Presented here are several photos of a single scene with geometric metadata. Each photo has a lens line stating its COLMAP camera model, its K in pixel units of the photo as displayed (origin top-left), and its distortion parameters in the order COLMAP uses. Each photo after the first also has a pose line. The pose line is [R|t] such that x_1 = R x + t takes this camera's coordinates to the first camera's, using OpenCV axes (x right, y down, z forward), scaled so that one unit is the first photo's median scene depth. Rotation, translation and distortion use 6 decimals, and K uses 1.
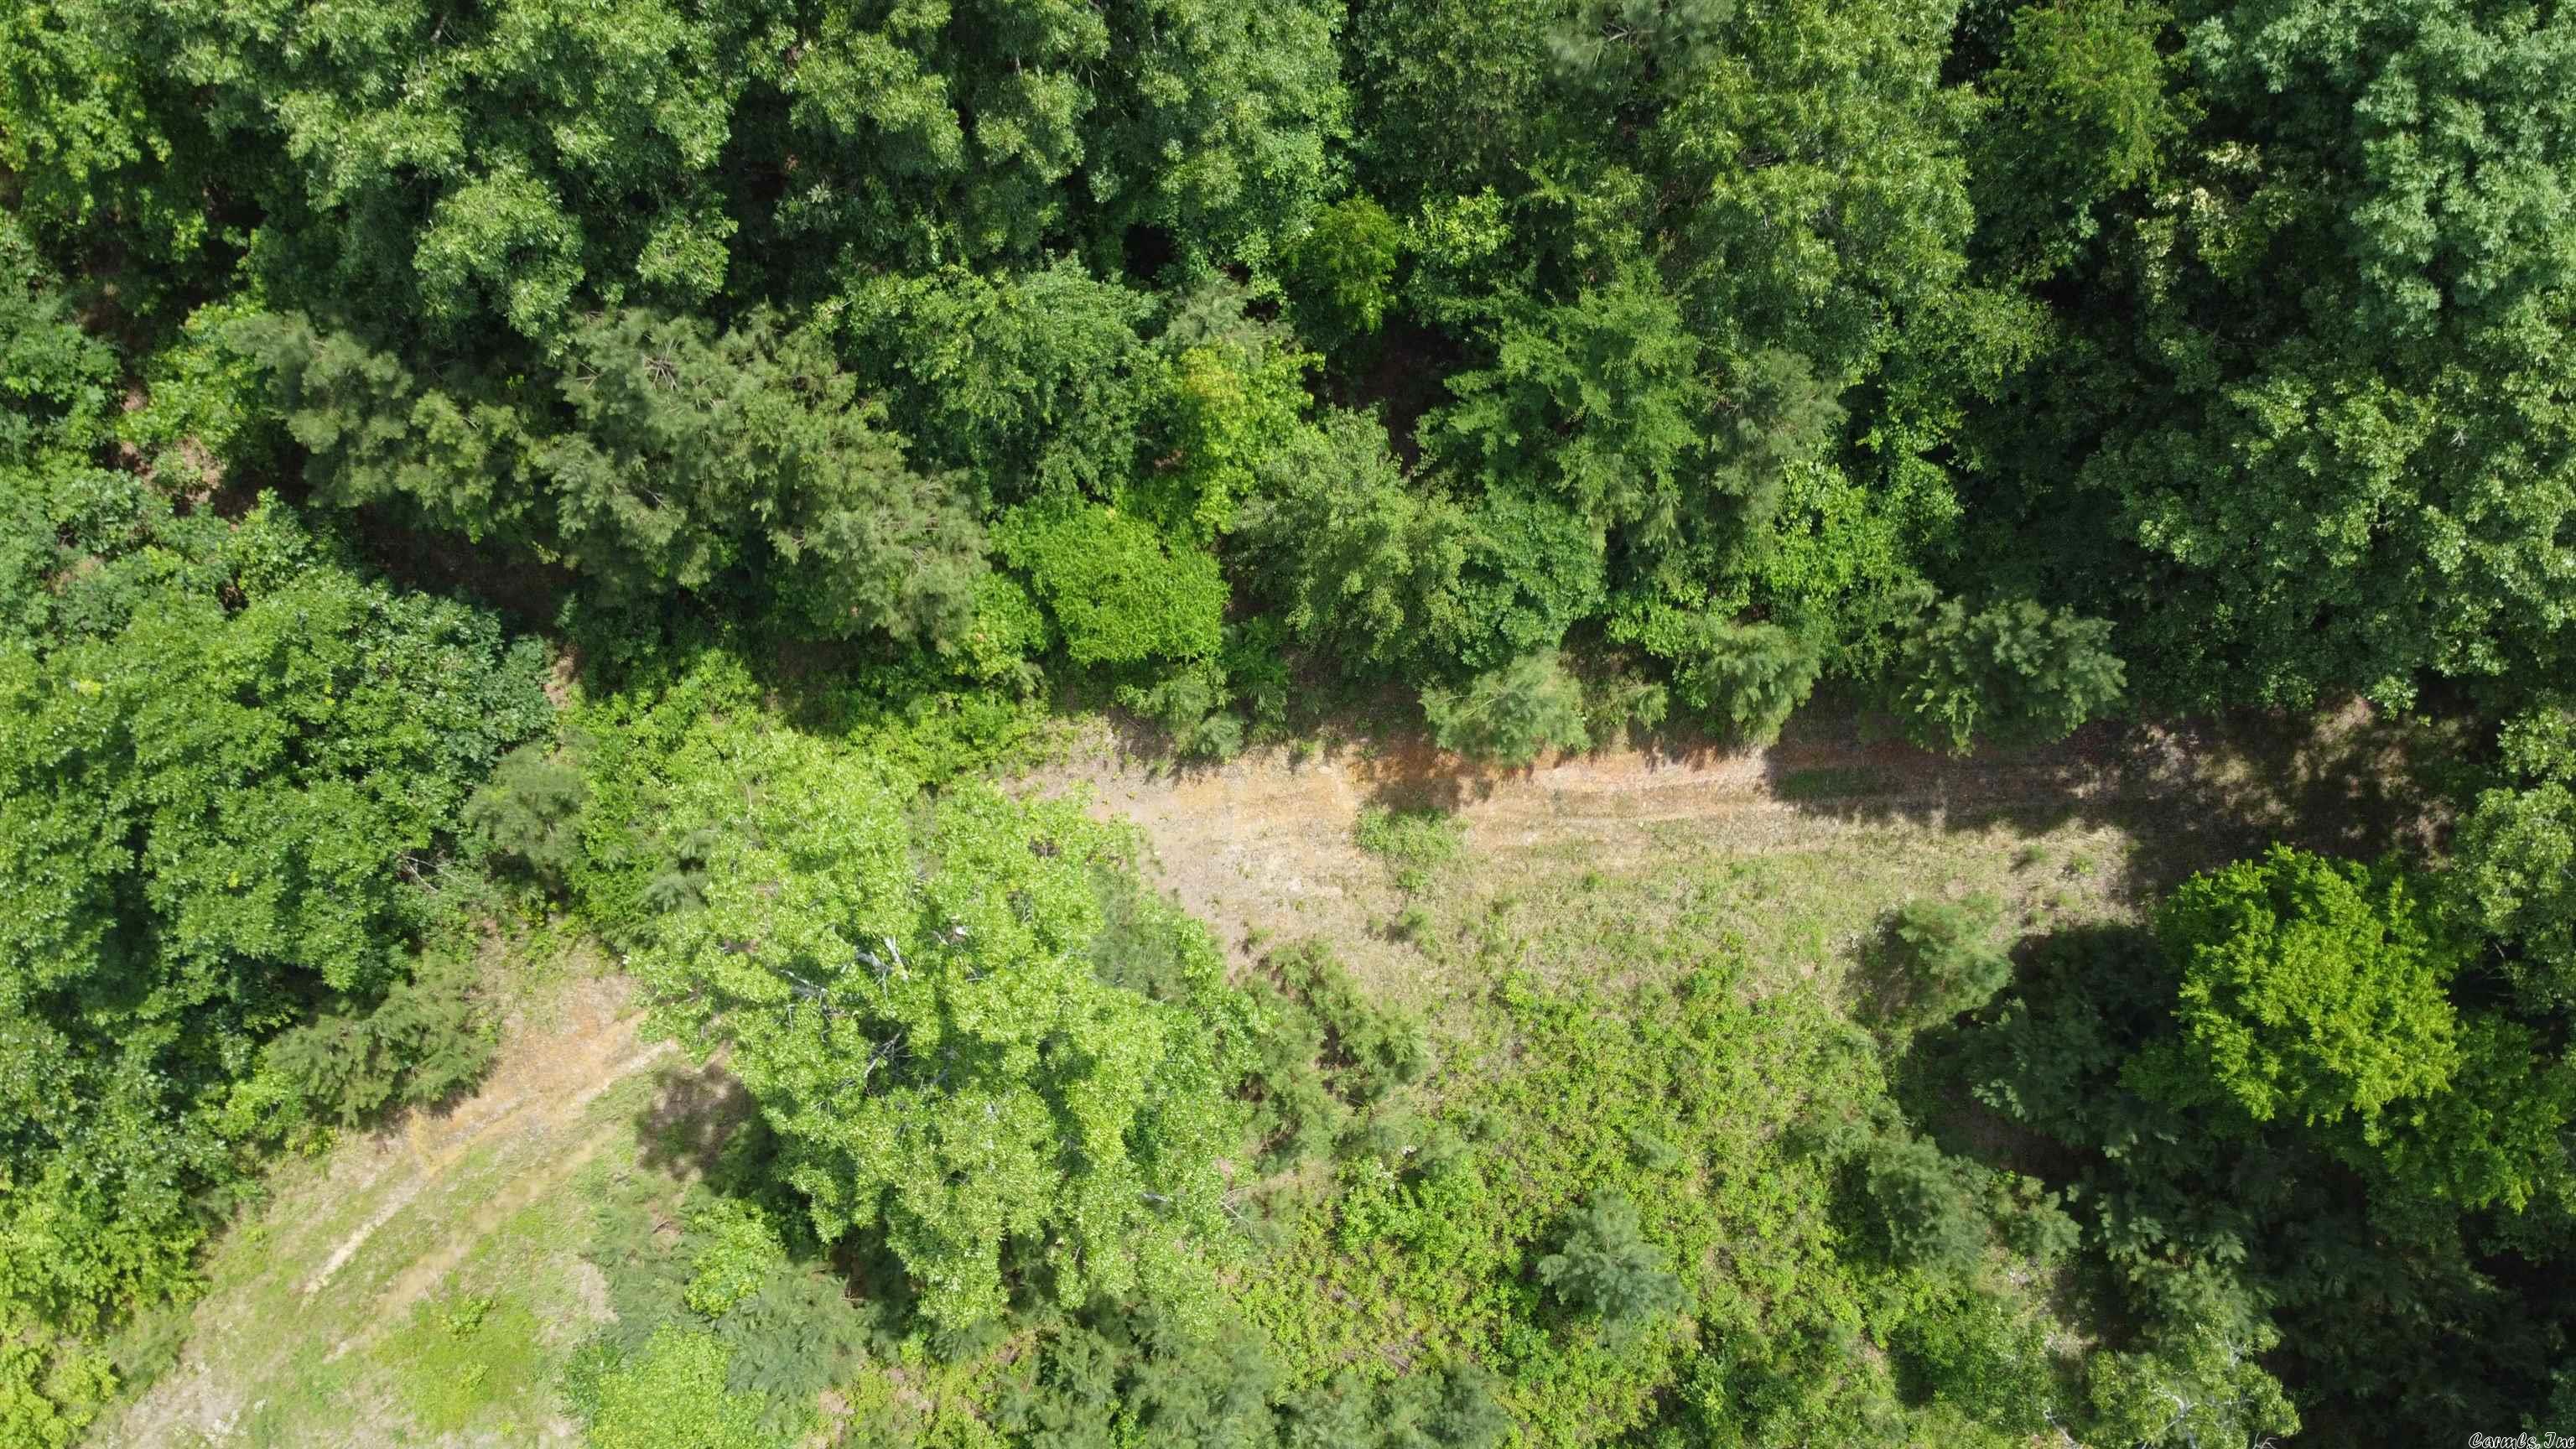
lens RADIAL K [[1960.5, 0, 1277.3], [0, 1960.5, 718.6], [0, 0, 1]] dist [-0.003481, -0.006965]
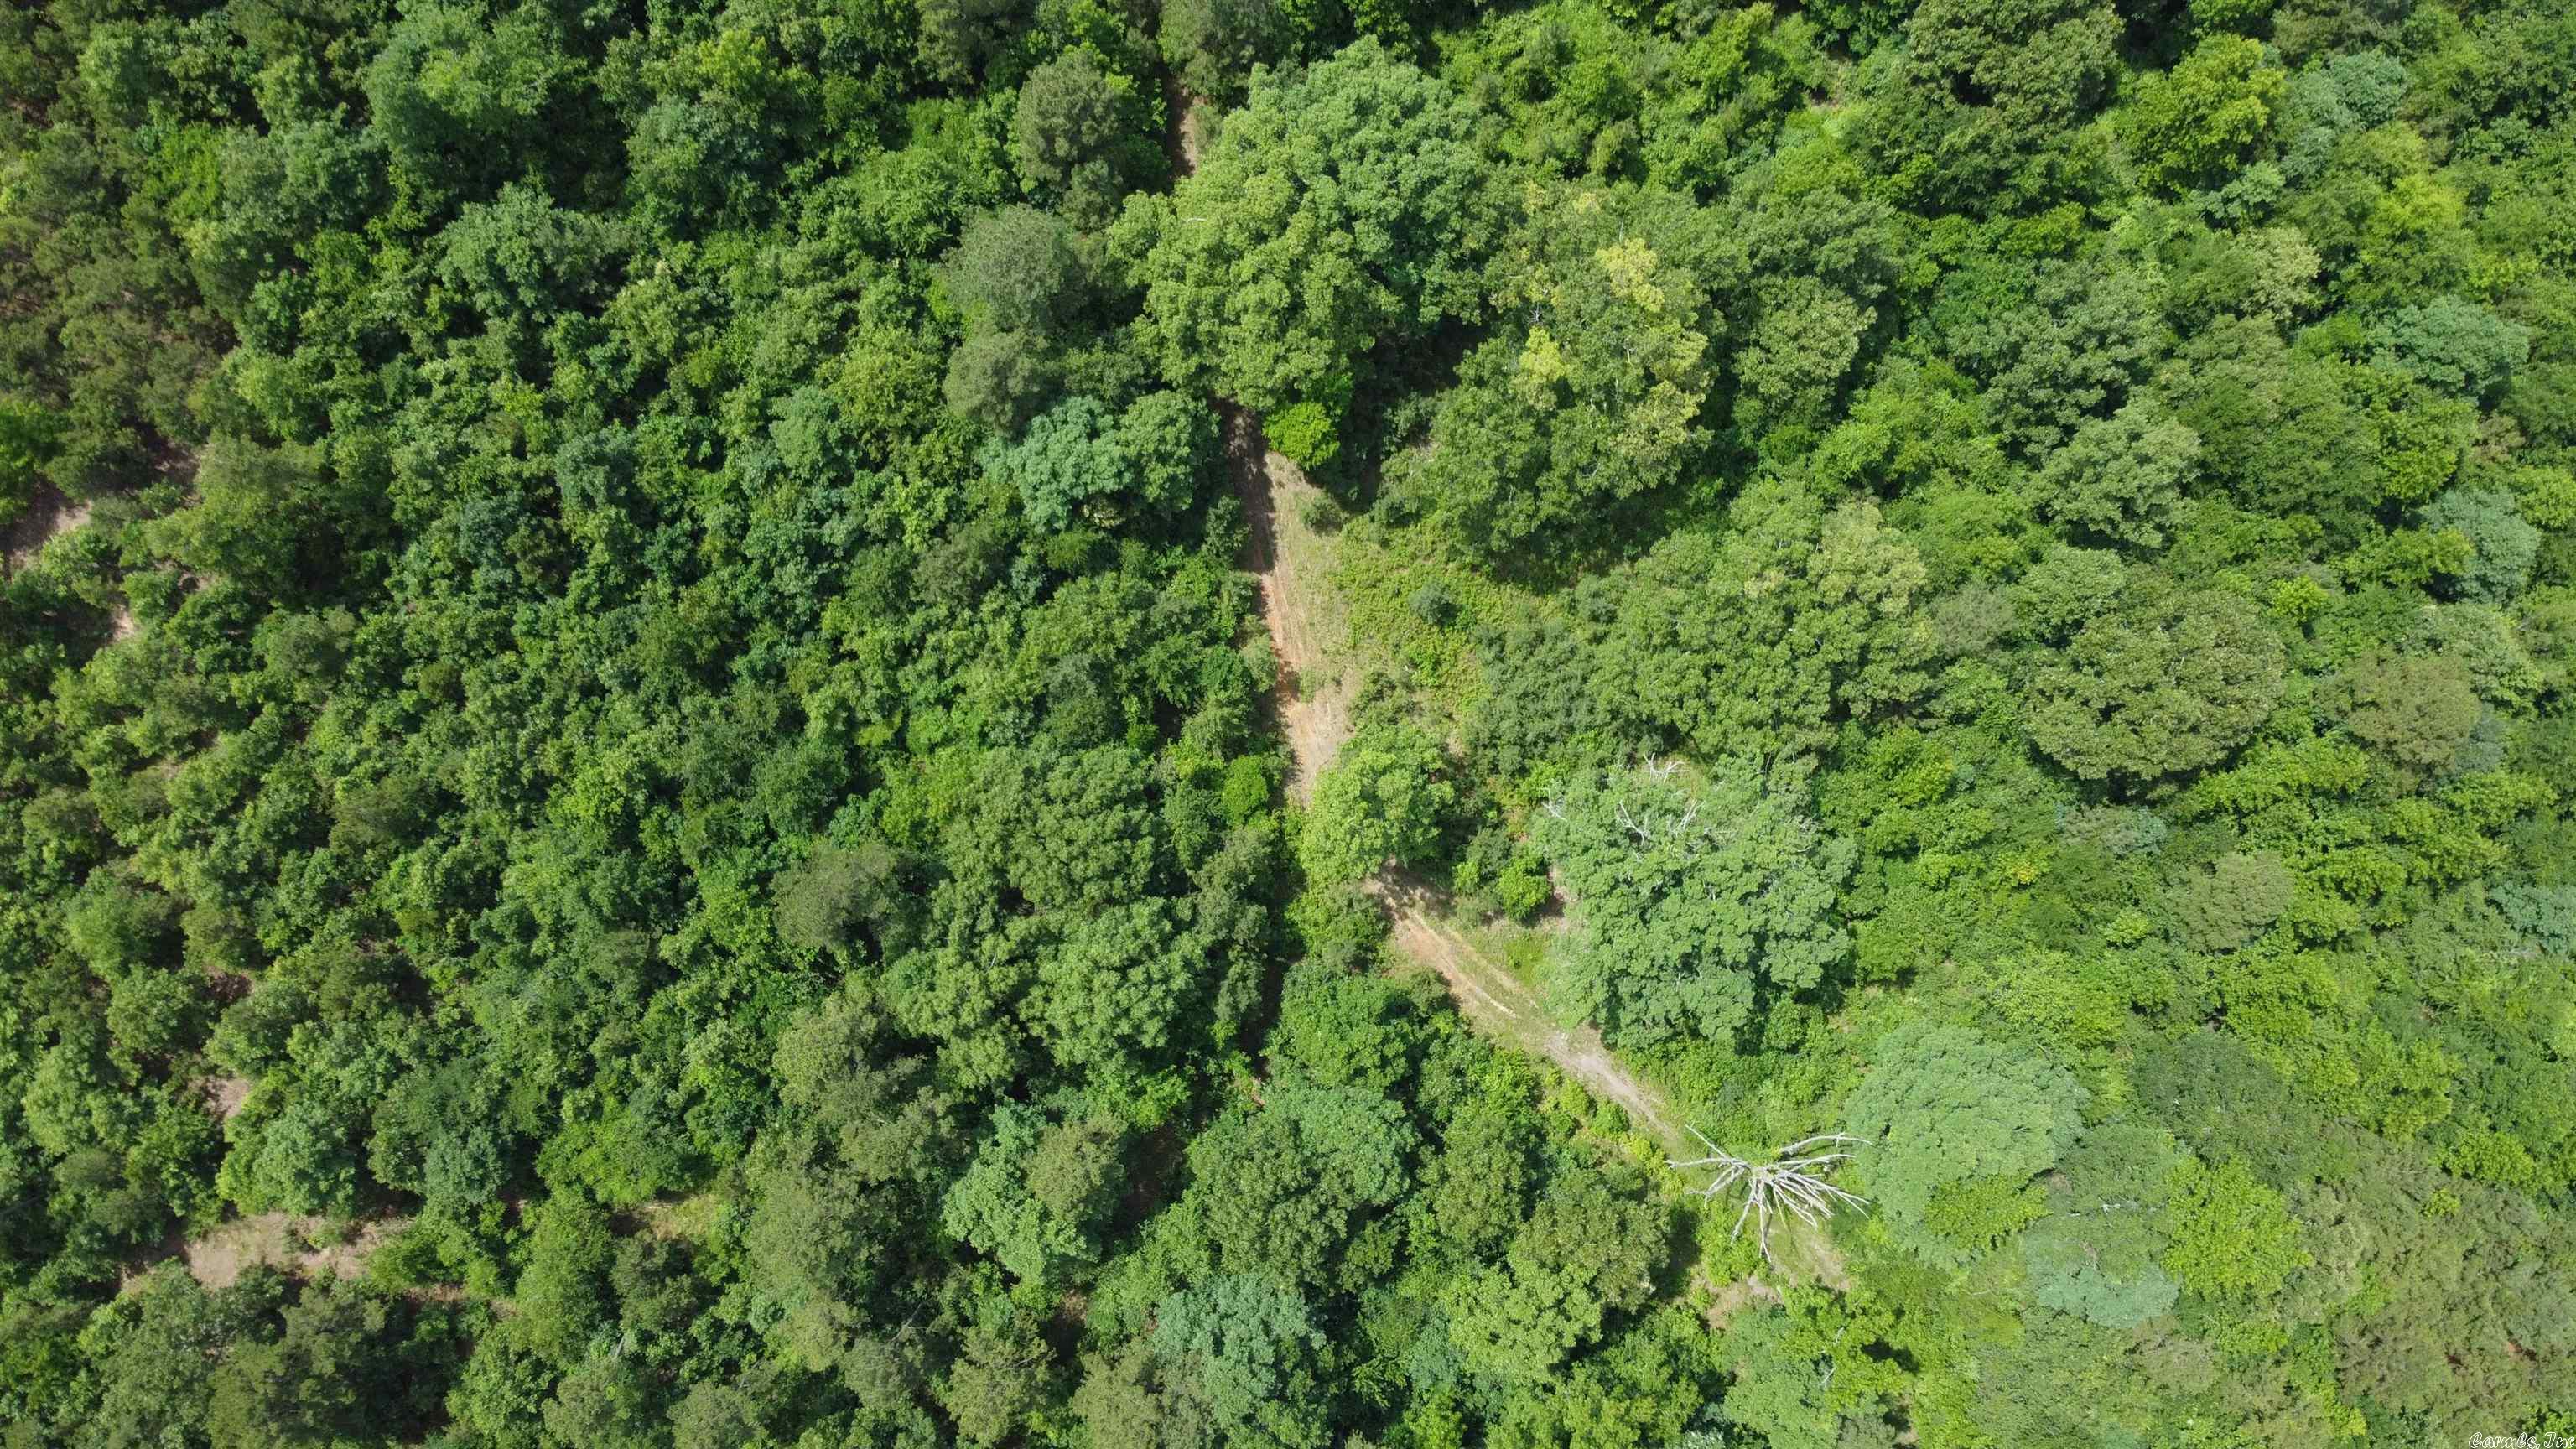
lens RADIAL K [[1960.5, 0, 1277.3], [0, 1960.5, 718.6], [0, 0, 1]] dist [-0.003481, -0.006965]
pose [[-0.169782, -0.985480, 0.001695, 0.020370], [0.985482, -0.169782, 0.000422, 0.005382], [-0.000128, 0.001742, 0.999998, -2.304236]]
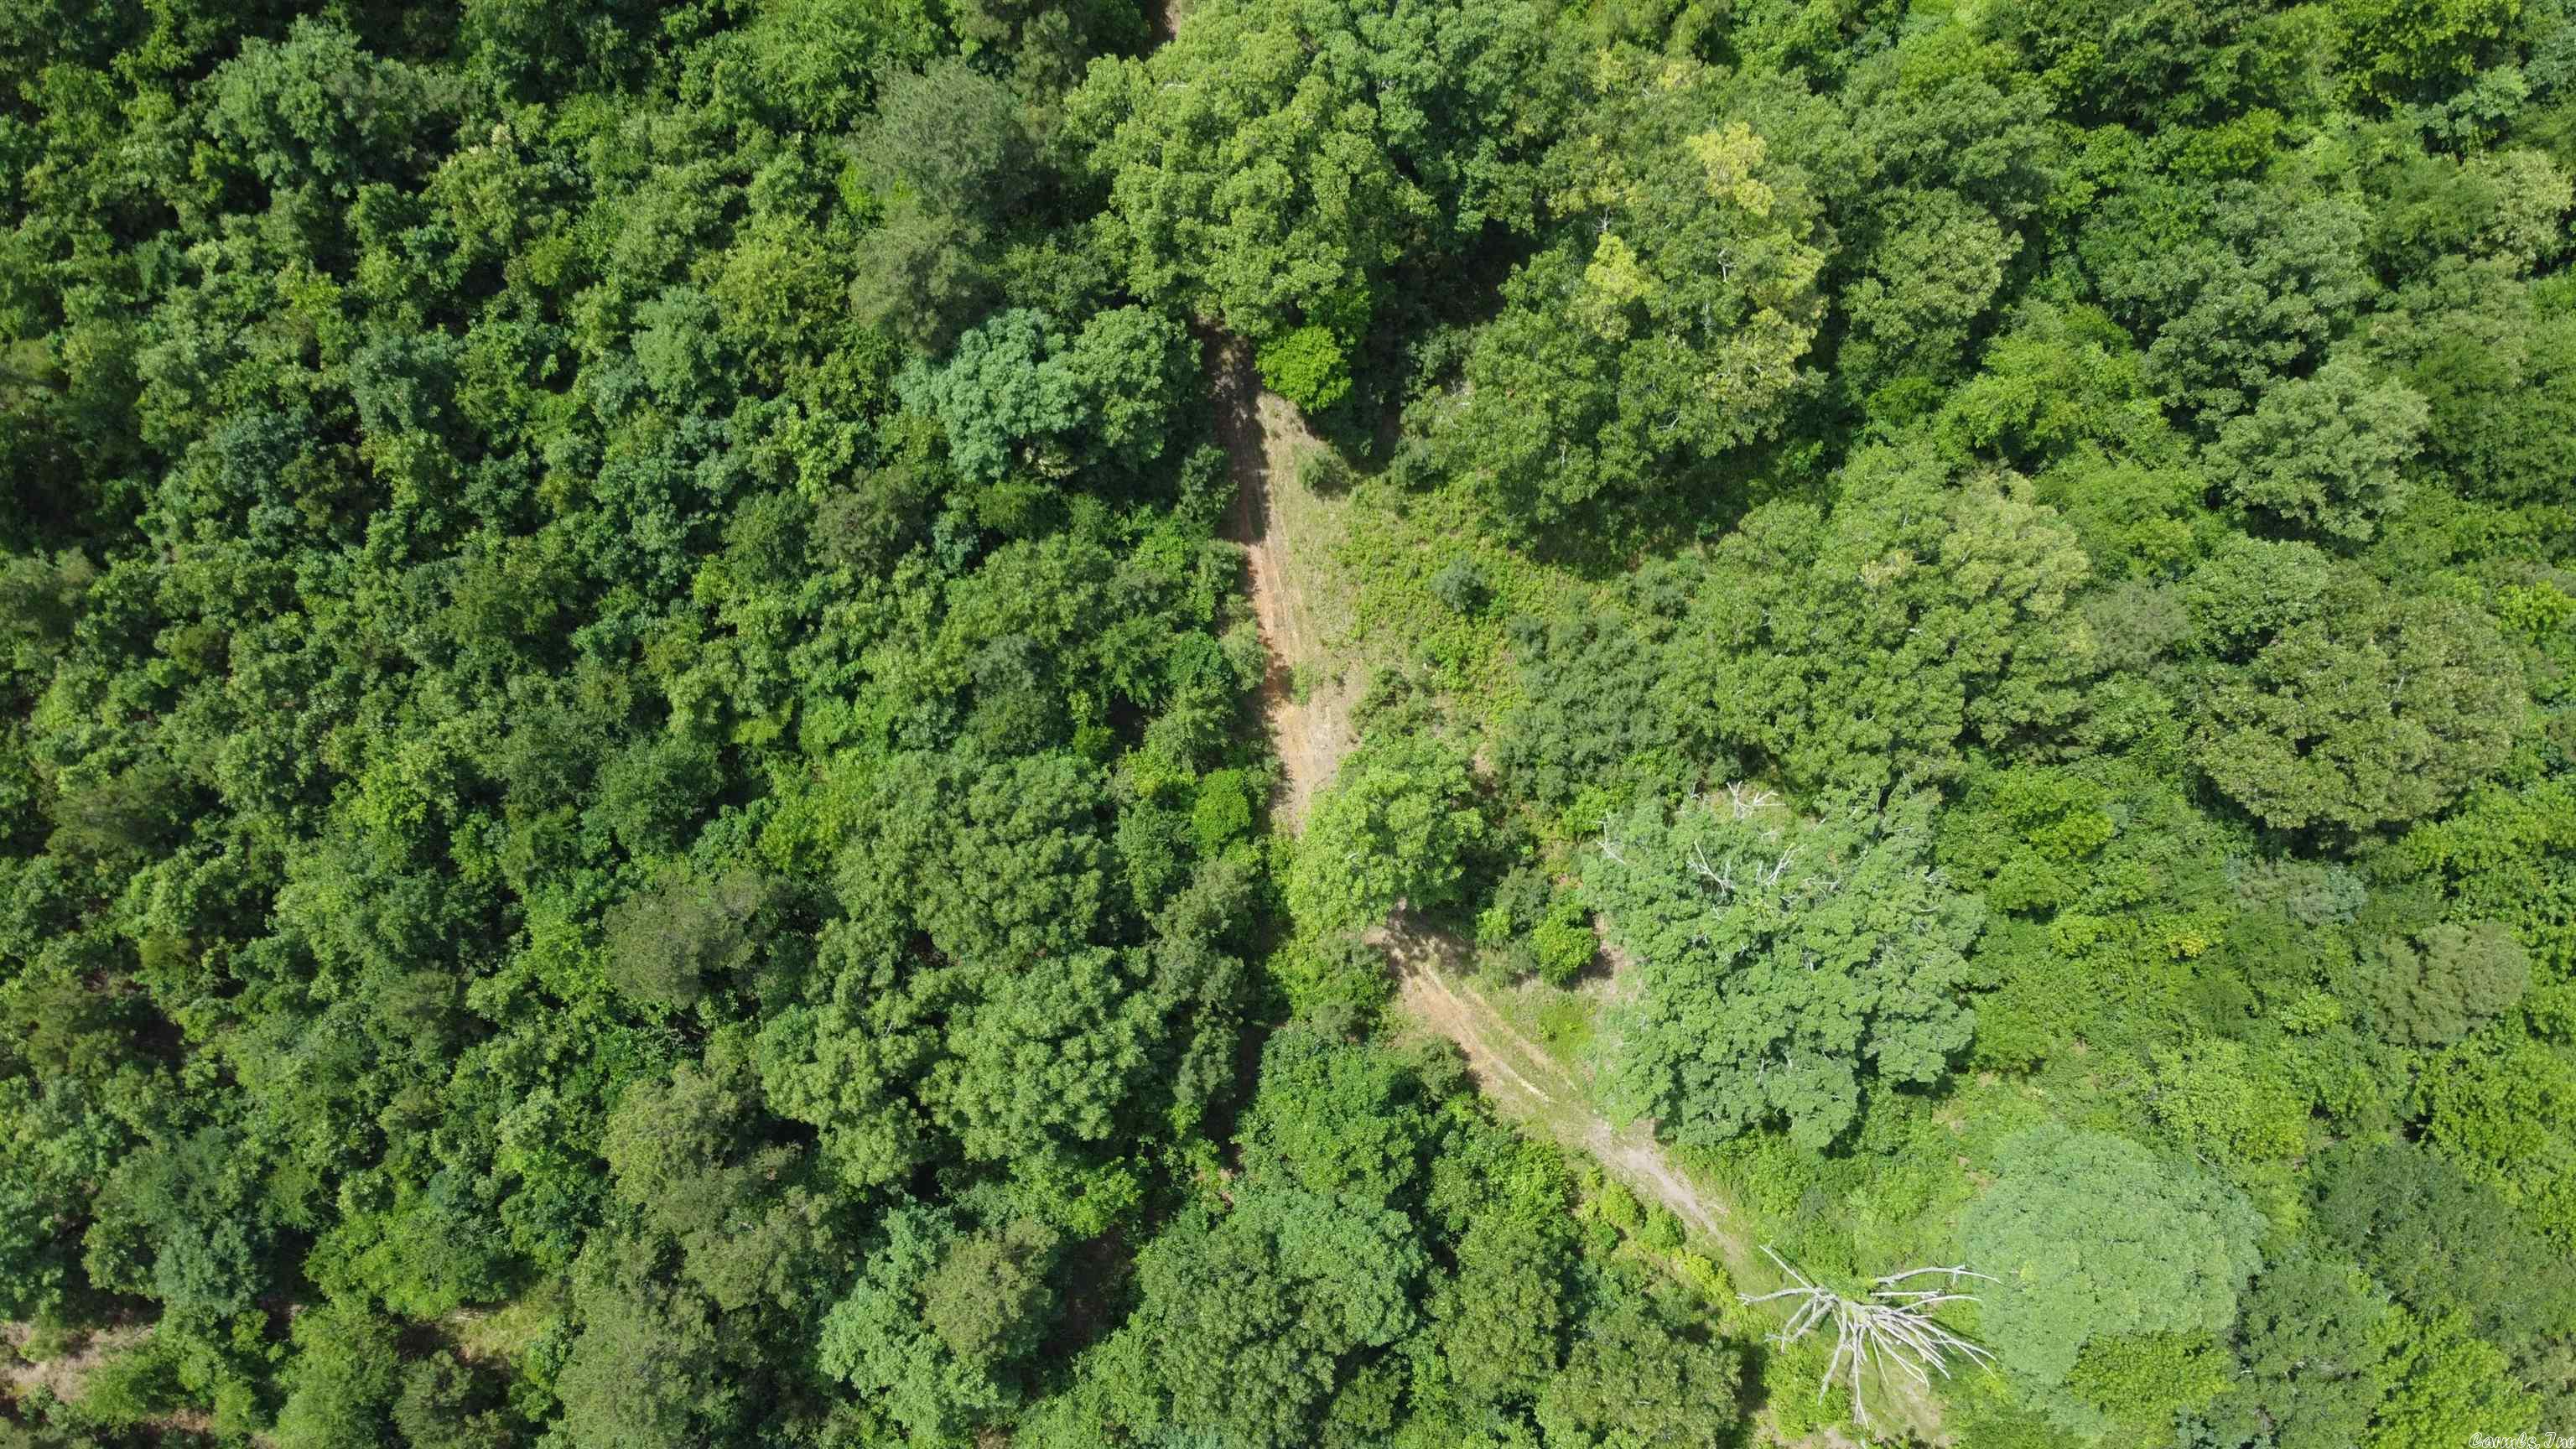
lens RADIAL K [[1960.5, 0, 1277.3], [0, 1960.5, 718.6], [0, 0, 1]] dist [-0.003481, -0.006965]
pose [[-0.143049, -0.989712, 0.002625, 0.023712], [0.989707, -0.143036, 0.004547, 0.013987], [-0.004125, 0.003249, 0.999986, -1.650223]]
